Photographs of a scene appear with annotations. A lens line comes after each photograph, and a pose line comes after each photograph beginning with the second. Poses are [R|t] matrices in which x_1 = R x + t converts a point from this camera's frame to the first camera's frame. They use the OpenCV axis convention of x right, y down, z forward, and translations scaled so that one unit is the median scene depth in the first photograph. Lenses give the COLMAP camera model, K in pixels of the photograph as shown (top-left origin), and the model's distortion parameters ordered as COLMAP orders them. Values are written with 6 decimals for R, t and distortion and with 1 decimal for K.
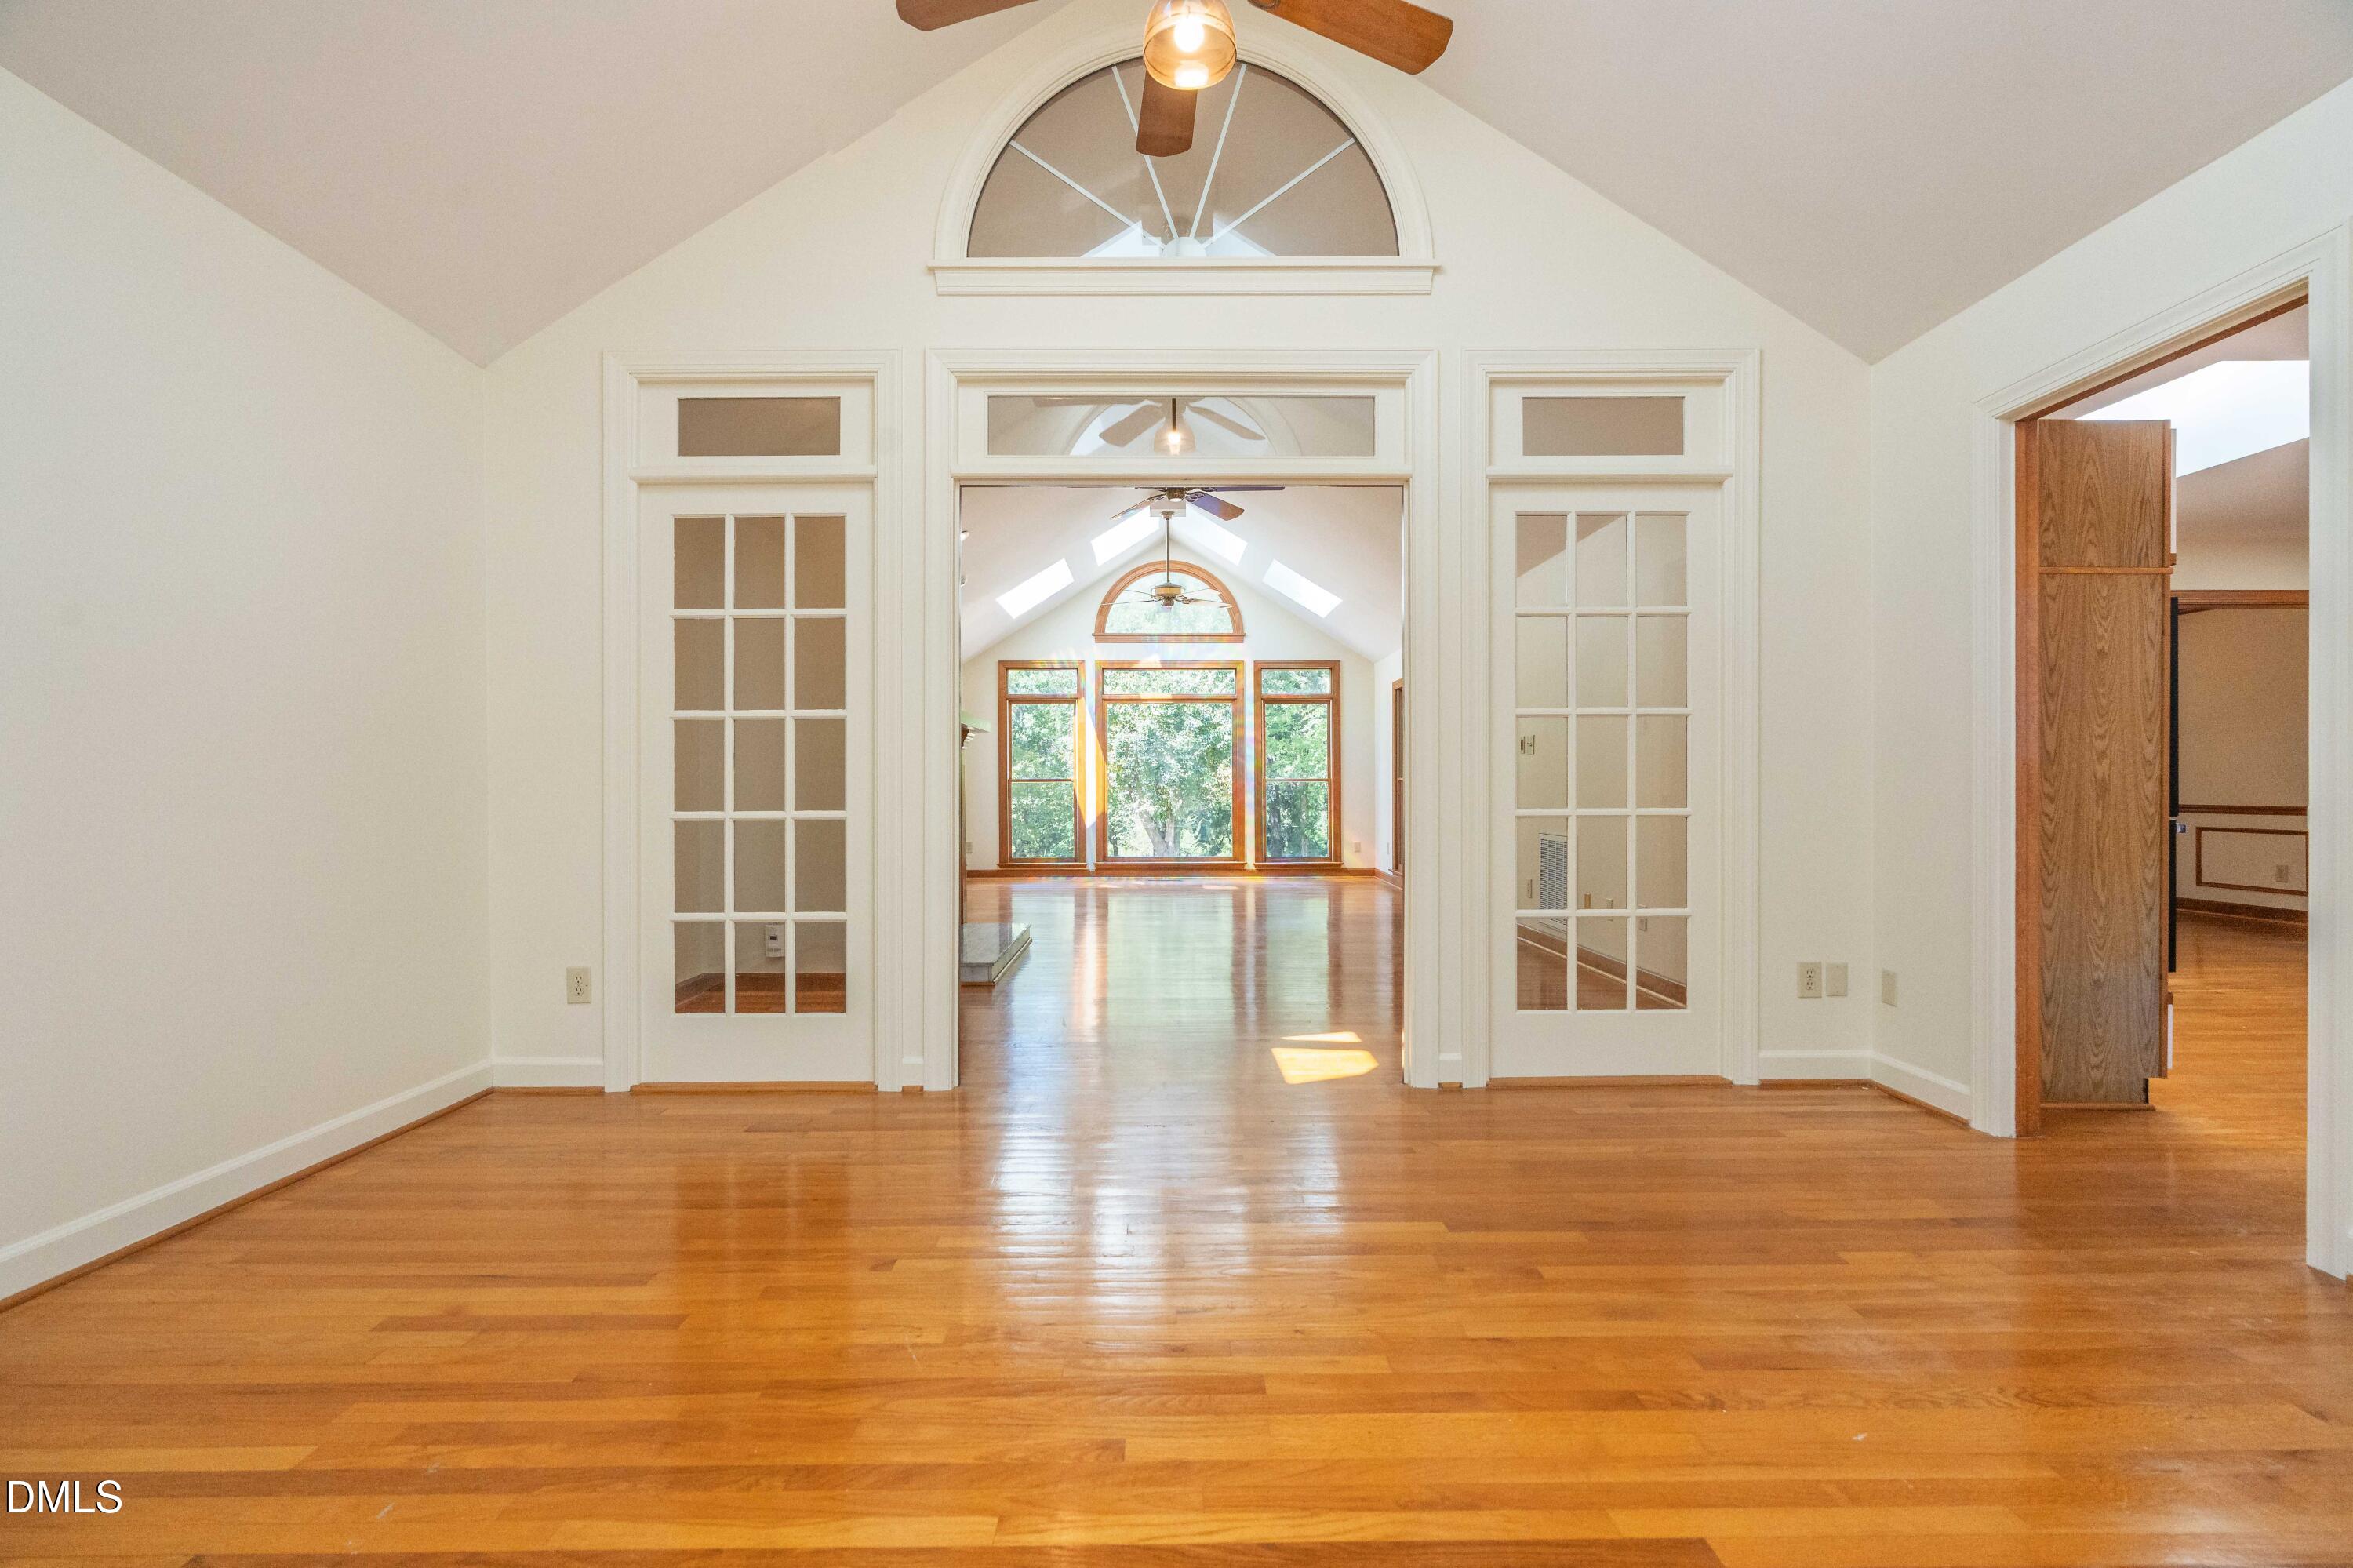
lens RADIAL K [[1076.1, 0, 1173.8], [0, 1076.1, 781.7], [0, 0, 1]] dist [-0.013566, 0.003879]
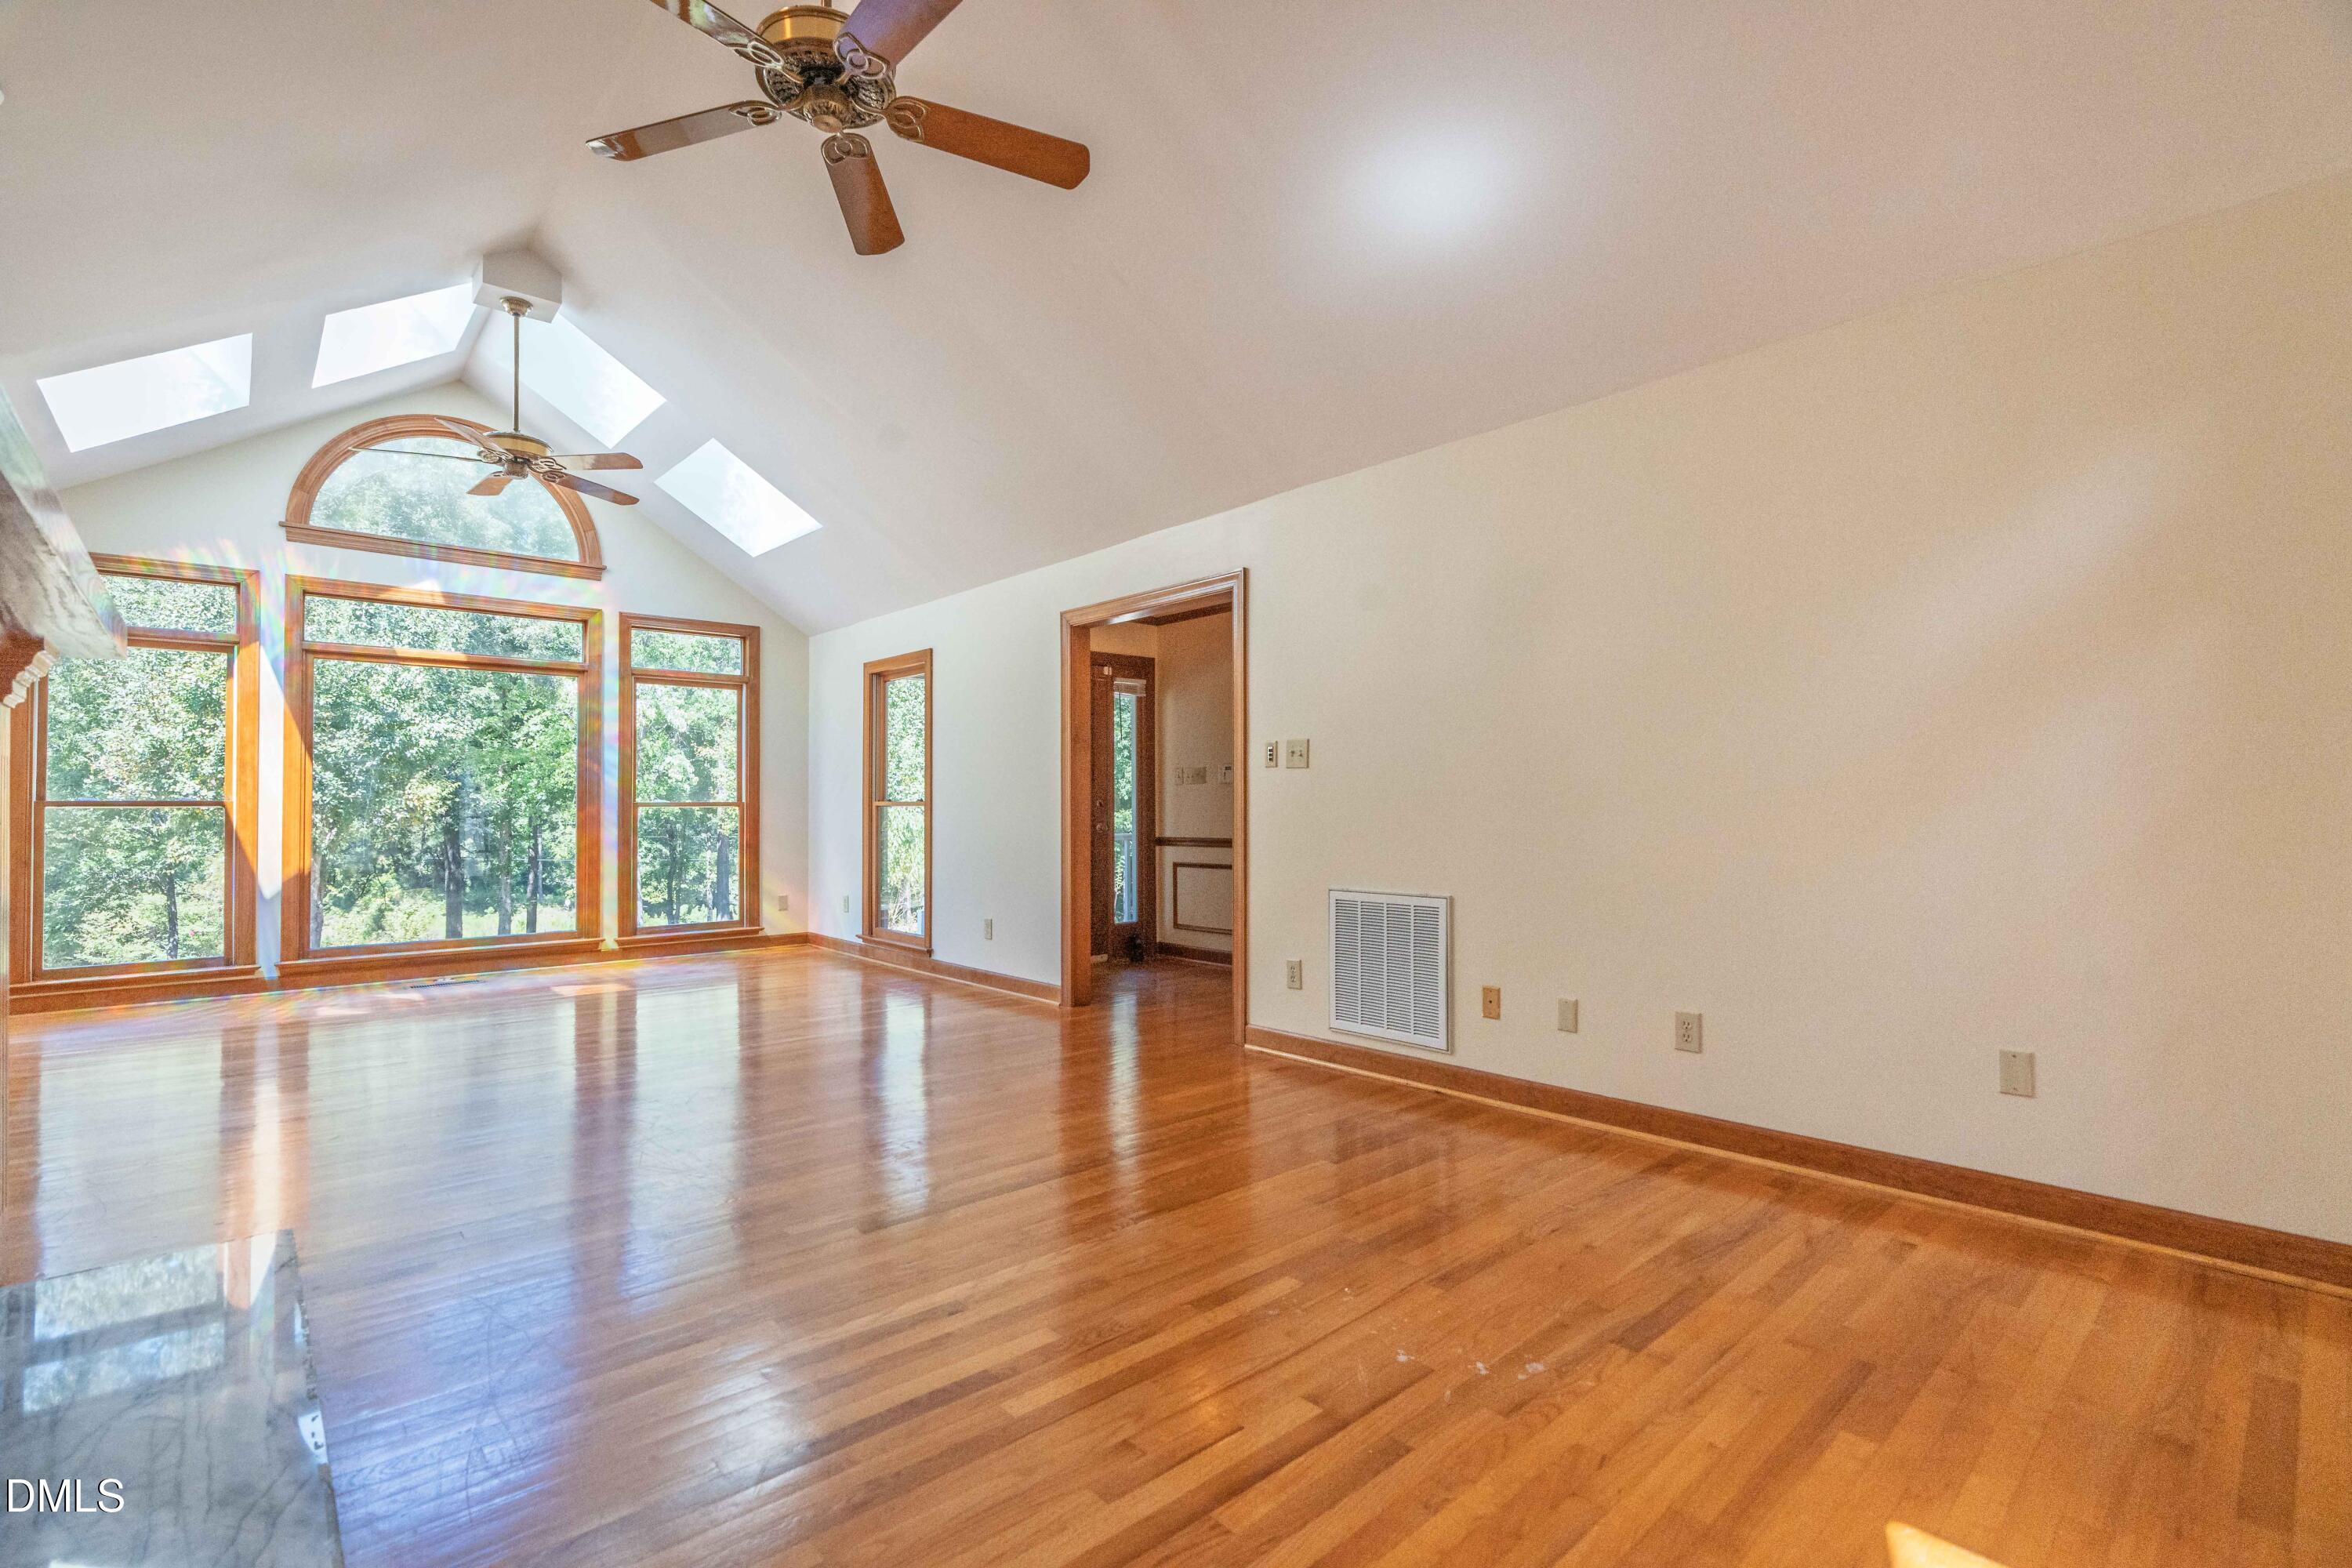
lens RADIAL K [[1075.6, 0, 1184.2], [0, 1075.6, 797.1], [0, 0, 1]] dist [-0.013566, 0.003879]
pose [[0.748120, 0.008068, 0.663515, -0.090126], [-0.003136, 0.999958, -0.008623, -0.001624], [-0.663557, 0.004370, 0.748113, 0.327644]]
